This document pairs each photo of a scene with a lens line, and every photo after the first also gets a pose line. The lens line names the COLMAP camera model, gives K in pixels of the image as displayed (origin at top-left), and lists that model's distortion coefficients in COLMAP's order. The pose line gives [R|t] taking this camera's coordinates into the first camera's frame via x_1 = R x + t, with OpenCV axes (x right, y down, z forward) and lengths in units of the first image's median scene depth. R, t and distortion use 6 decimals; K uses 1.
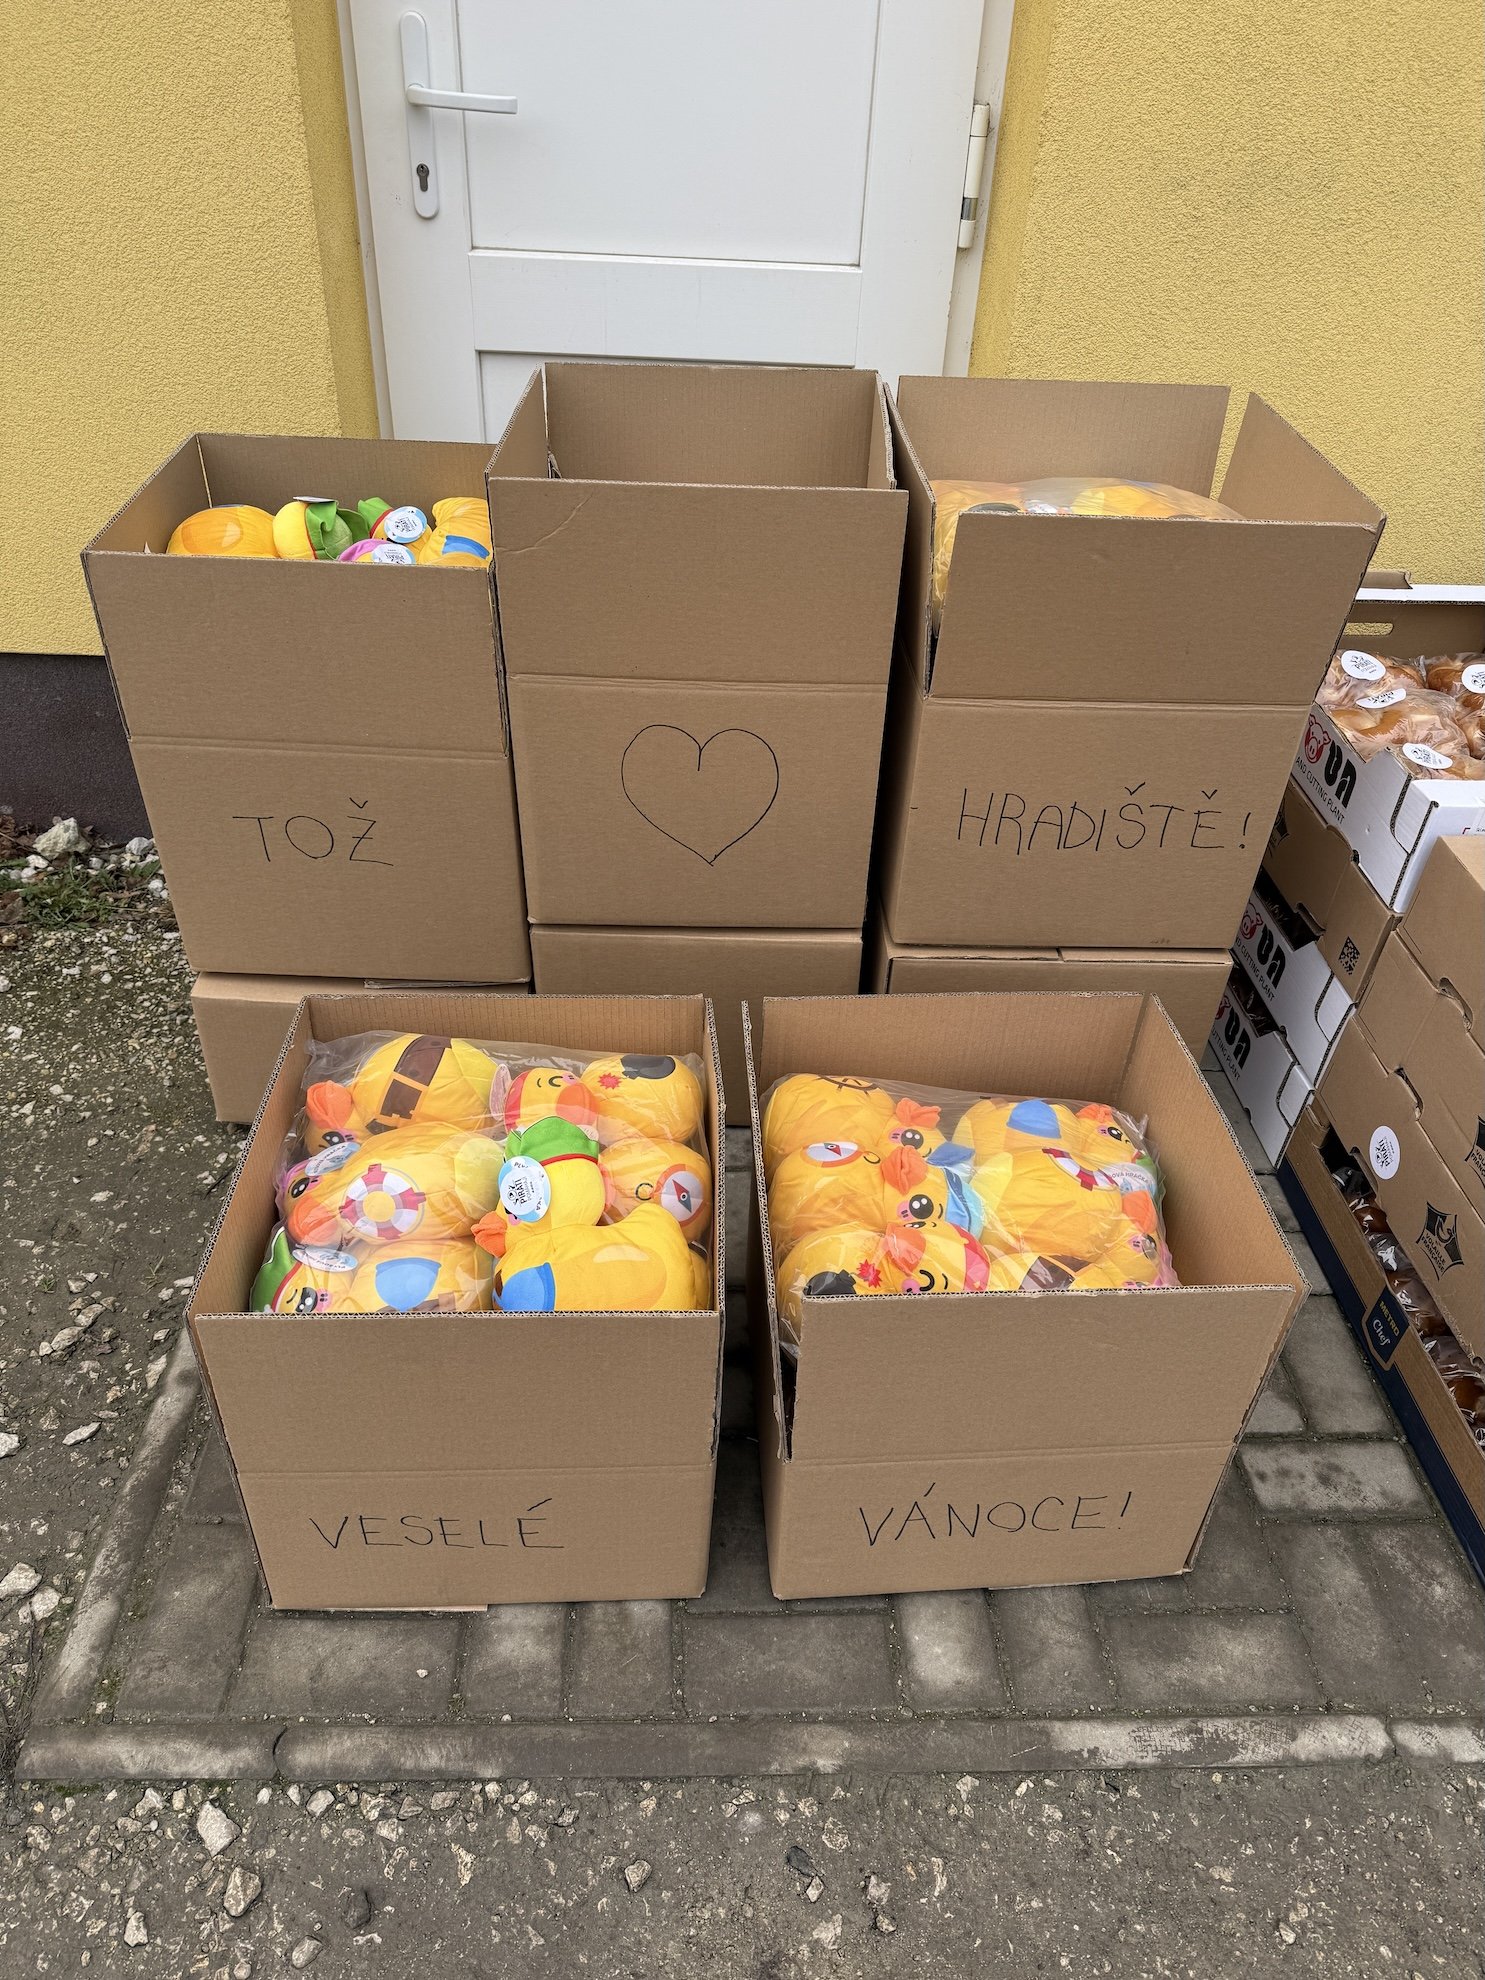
lens RADIAL K [[1370.0, 0, 748.1], [0, 1370.0, 993.2], [0, 0, 1]] dist [0.000037, 0.000561]
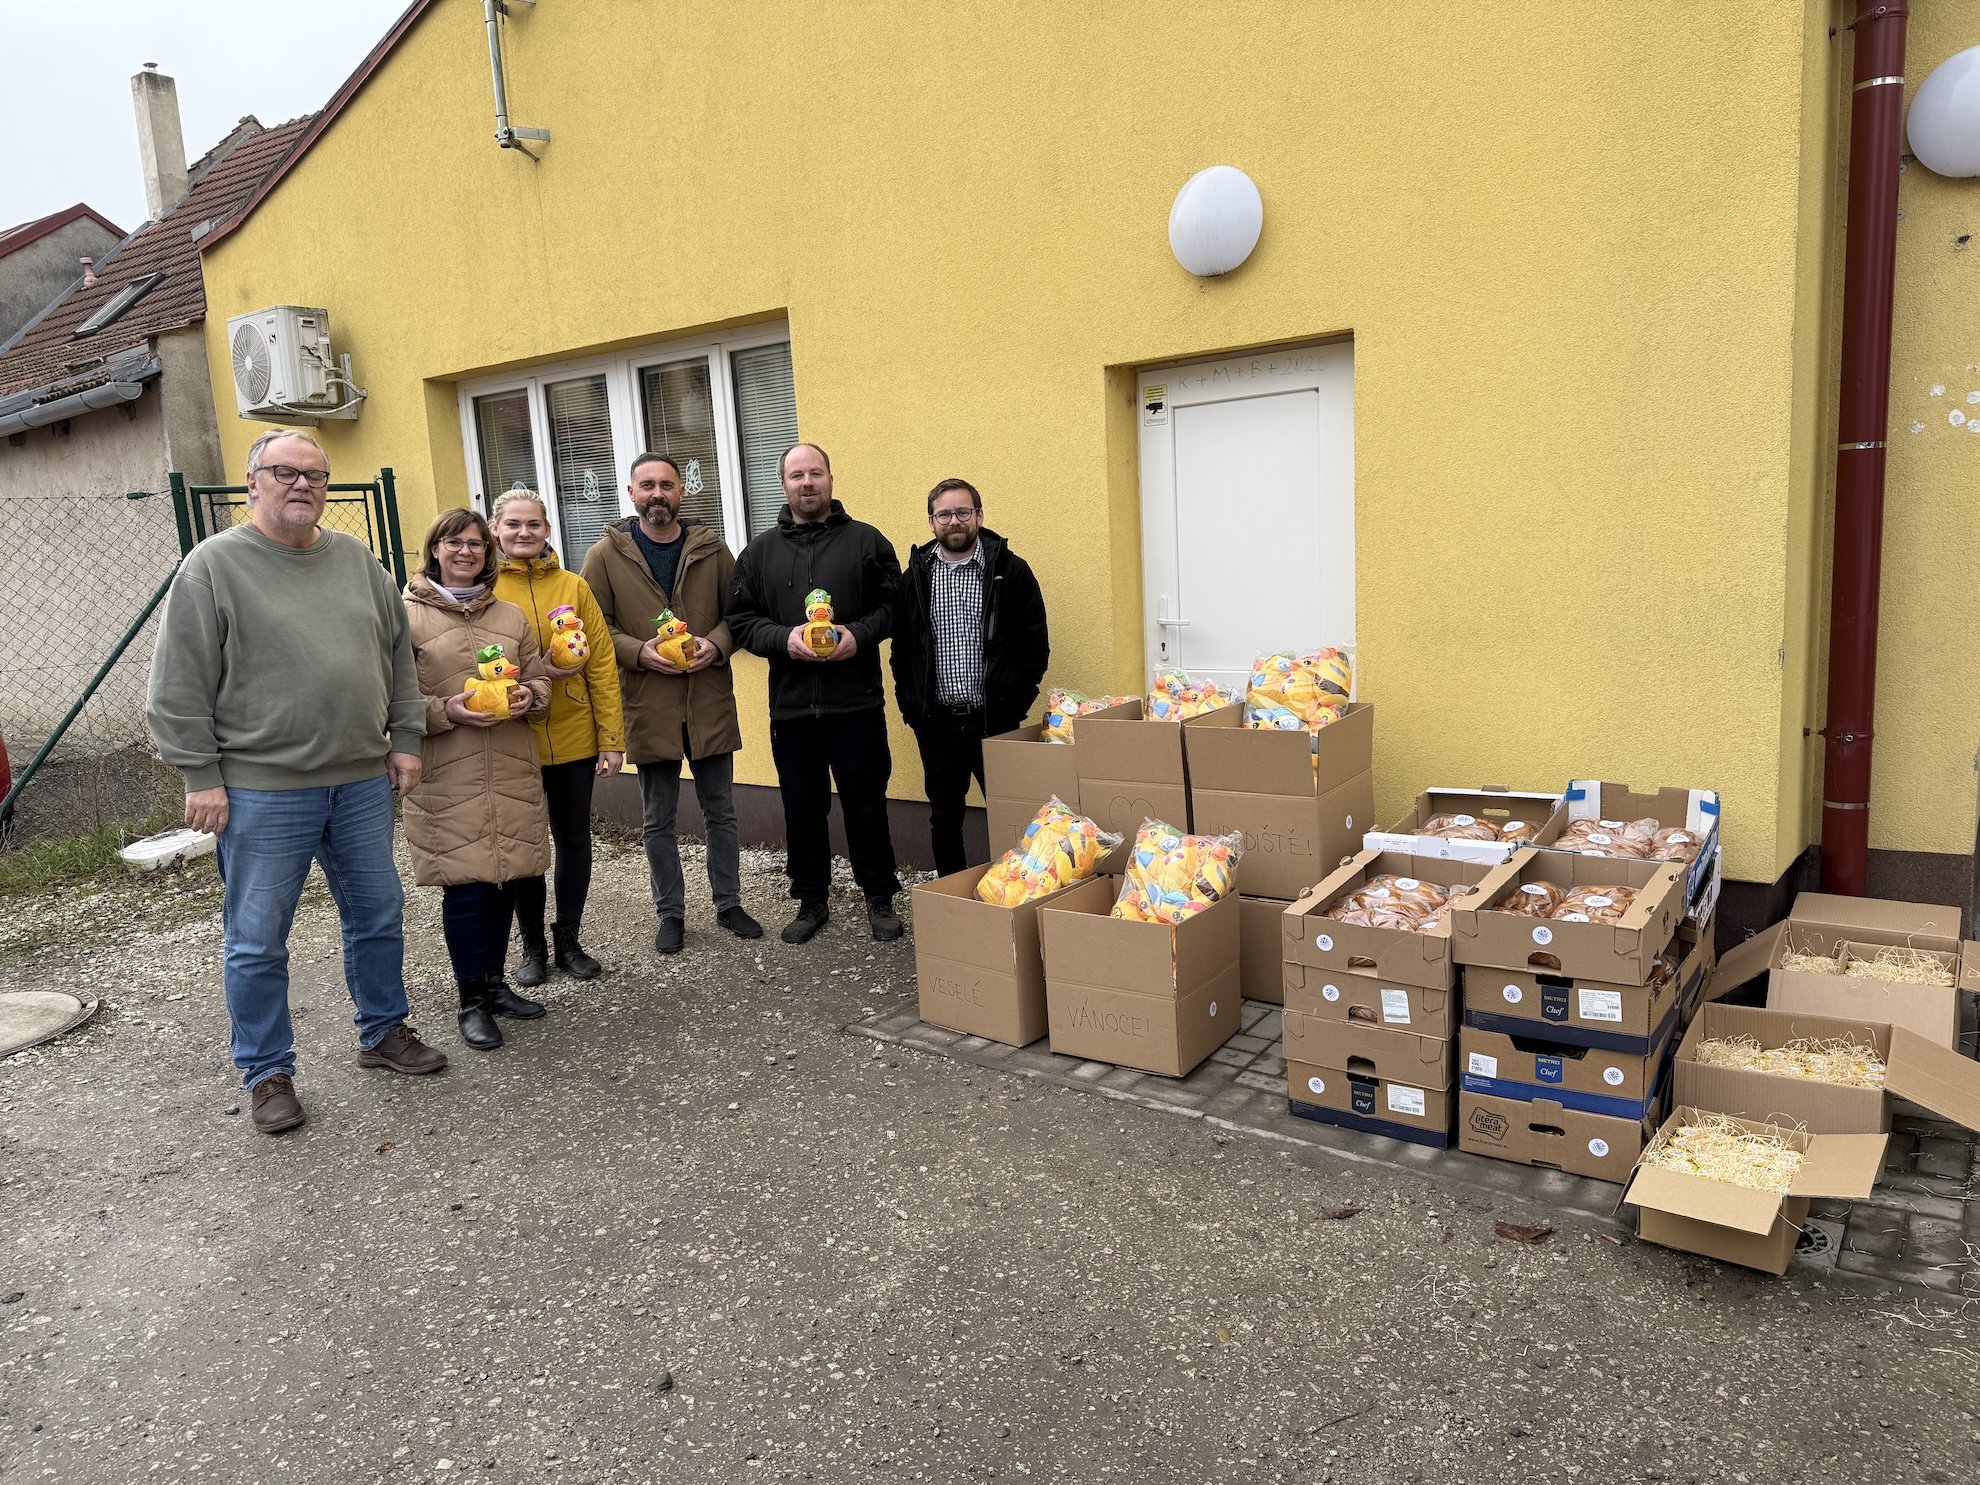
lens RADIAL K [[1370.0, 0, 989.5], [0, 1370.0, 747.0], [0, 0, 1]] dist [0.000037, 0.000561]
pose [[0.765650, 0.004436, -0.643243, 1.845380], [-0.304670, 0.883200, -0.356557, 0.970643], [0.566530, 0.468975, 0.677573, -1.401808]]
